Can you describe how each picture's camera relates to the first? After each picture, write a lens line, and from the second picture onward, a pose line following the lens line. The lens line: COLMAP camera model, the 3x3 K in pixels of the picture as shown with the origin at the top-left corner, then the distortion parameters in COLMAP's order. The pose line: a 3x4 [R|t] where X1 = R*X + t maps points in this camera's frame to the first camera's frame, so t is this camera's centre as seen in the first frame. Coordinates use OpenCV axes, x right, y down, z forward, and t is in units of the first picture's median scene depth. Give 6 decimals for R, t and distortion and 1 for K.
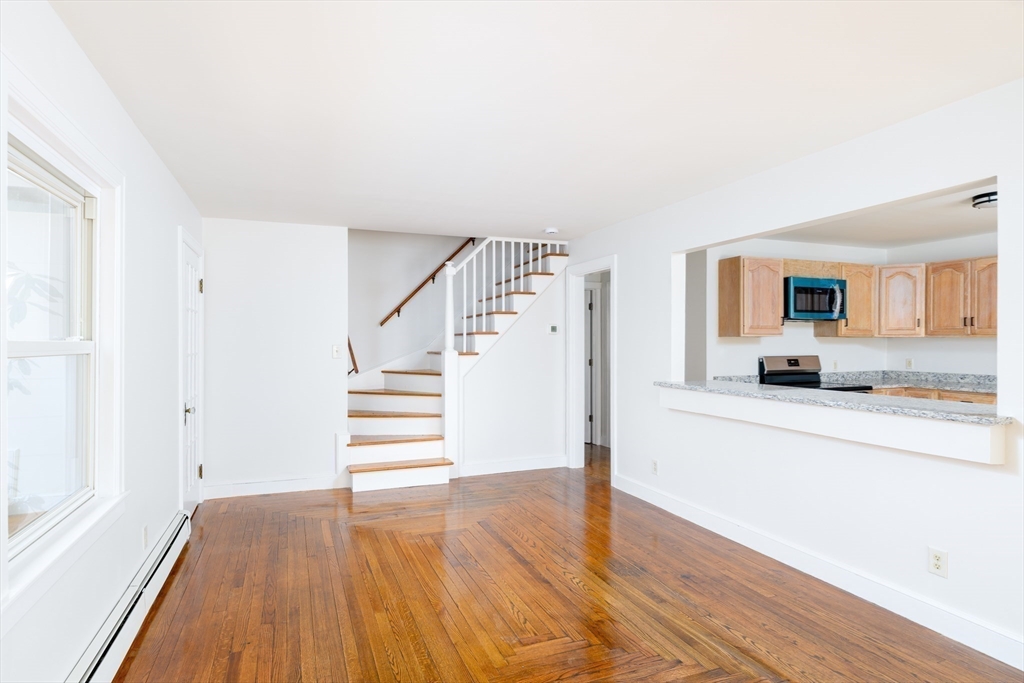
lens RADIAL K [[563.2, 0, 511.4], [0, 563.2, 343.0], [0, 0, 1]] dist [0.003656, -0.000049]
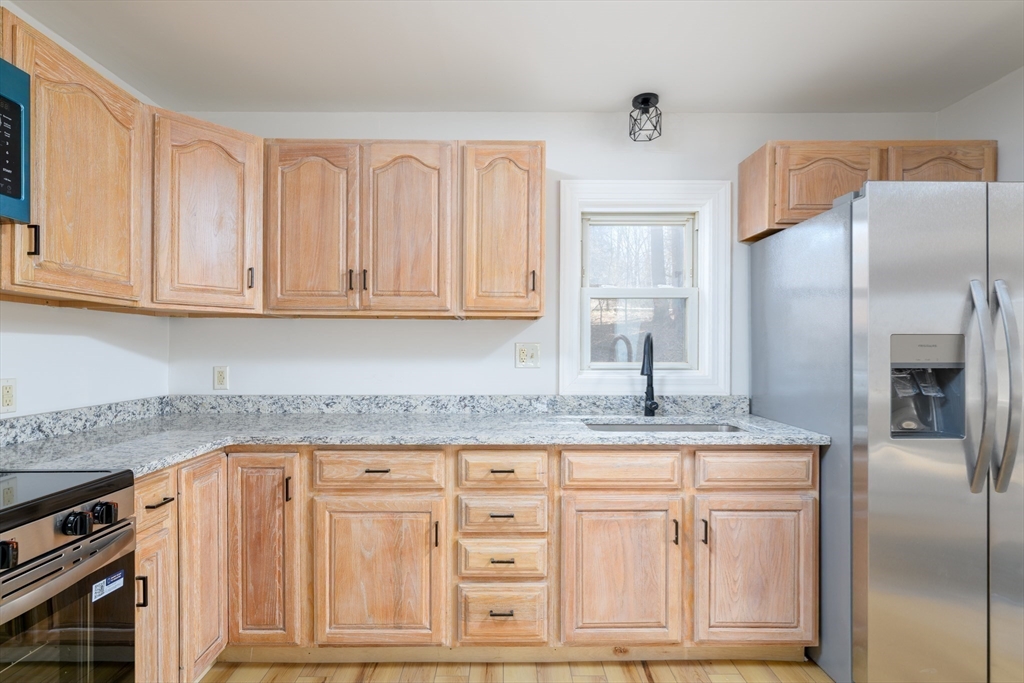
lens RADIAL K [[516.1, 0, 506.1], [0, 516.1, 350.8], [0, 0, 1]] dist [0.000396, 0.000097]
pose [[0.370033, 0.000772, 0.929018, 0.447887], [0.000799, 0.999999, -0.001149, 0.017742], [-0.929018, 0.001168, 0.370032, 0.697578]]
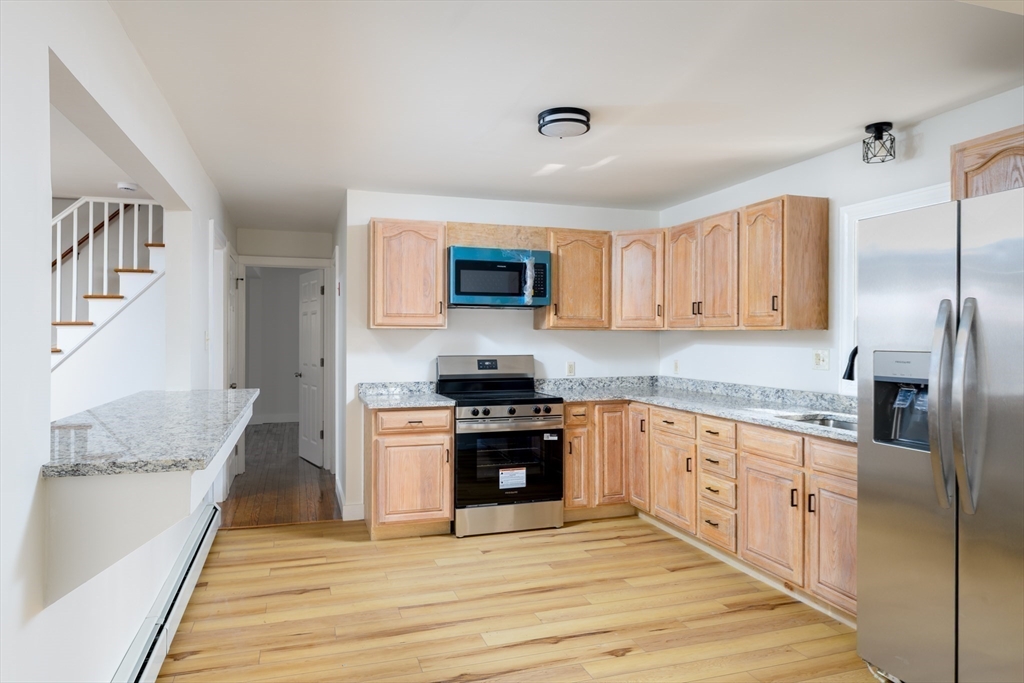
lens RADIAL K [[651.8, 0, 508.0], [0, 651.8, 337.2], [0, 0, 1]] dist [0.018777, -0.000350]
pose [[0.997650, 0.002827, -0.068464, 0.593093], [-0.002957, 0.999994, -0.001787, 0.000718], [0.068459, 0.001985, 0.997652, 0.156867]]
